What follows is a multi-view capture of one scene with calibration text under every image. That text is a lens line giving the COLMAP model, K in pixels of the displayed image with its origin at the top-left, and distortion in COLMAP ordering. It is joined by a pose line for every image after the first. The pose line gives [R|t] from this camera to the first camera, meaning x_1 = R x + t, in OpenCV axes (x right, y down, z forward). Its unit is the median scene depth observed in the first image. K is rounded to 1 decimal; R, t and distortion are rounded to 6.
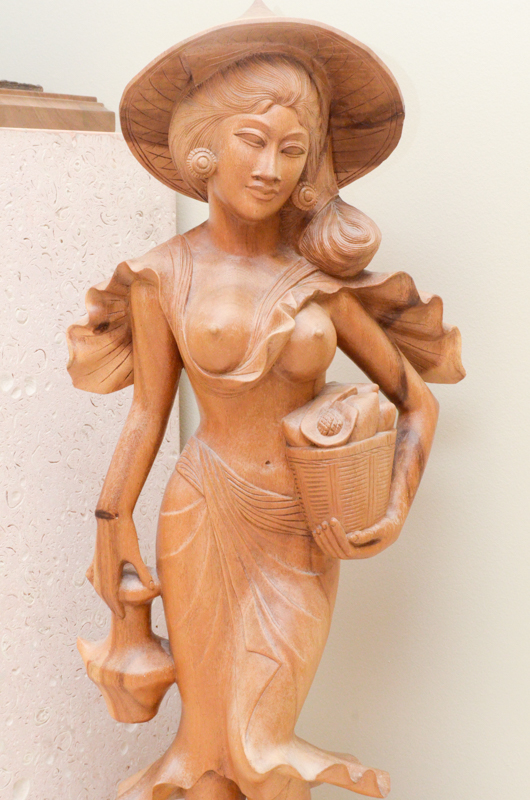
lens RADIAL K [[1352.5, 0, 263.1], [0, 1352.5, 403.4], [0, 0, 1]] dist [-0.055742, 0.000000]
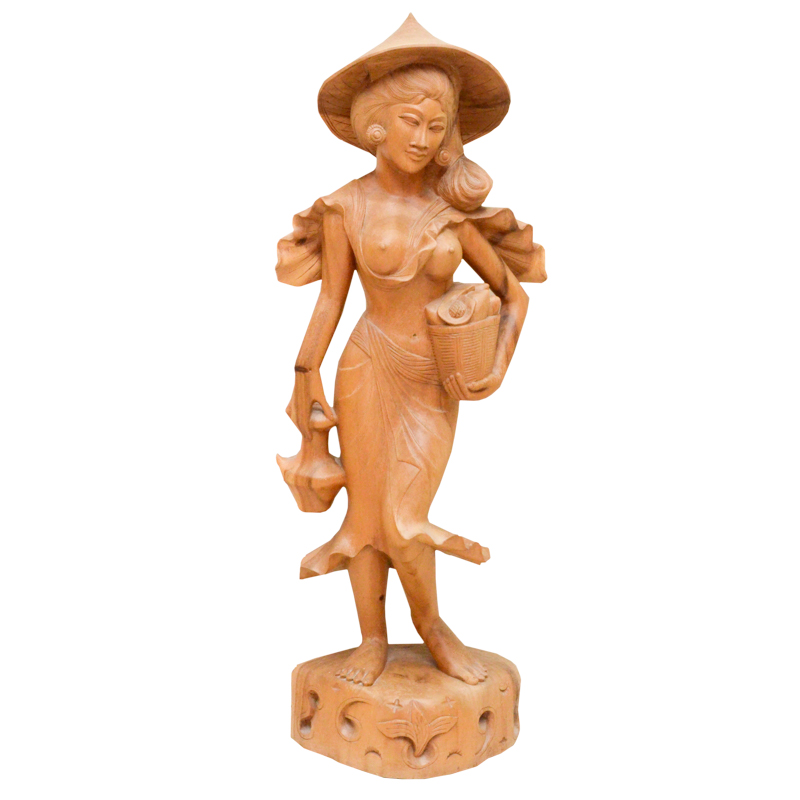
lens RADIAL K [[1575.1, 0, 367.8], [0, 1575.1, 424.2], [0, 0, 1]] dist [-0.131010, 0.000000]
pose [[0.999255, 0.013989, 0.035960, -0.107368], [-0.017039, 0.996152, 0.085974, -0.006757], [-0.034619, -0.086522, 0.995648, -0.726428]]
